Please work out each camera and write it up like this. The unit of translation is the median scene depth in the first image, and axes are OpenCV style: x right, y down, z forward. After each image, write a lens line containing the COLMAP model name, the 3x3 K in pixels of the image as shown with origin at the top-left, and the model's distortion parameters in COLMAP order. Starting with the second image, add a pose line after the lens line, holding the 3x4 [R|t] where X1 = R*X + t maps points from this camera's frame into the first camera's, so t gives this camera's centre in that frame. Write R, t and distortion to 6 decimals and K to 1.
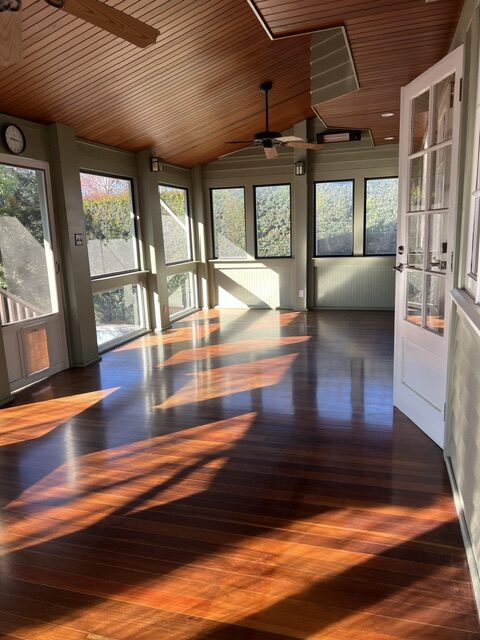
lens RADIAL K [[478.9, 0, 237.4], [0, 478.9, 322.8], [0, 0, 1]] dist [0.067283, -0.079704]
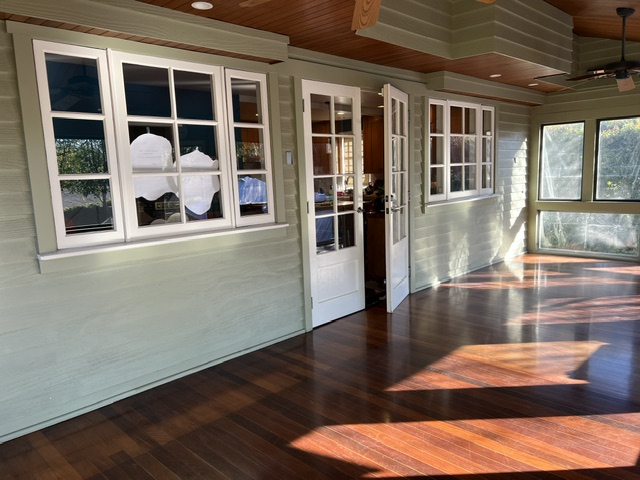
lens RADIAL K [[478.9, 0, 316.9], [0, 478.9, 243.6], [0, 0, 1]] dist [0.067283, -0.079704]
pose [[-0.885547, 0.004477, 0.464528, -0.116557], [0.160960, 0.940969, 0.297775, -0.458290], [-0.435773, 0.338464, -0.833993, 2.220376]]
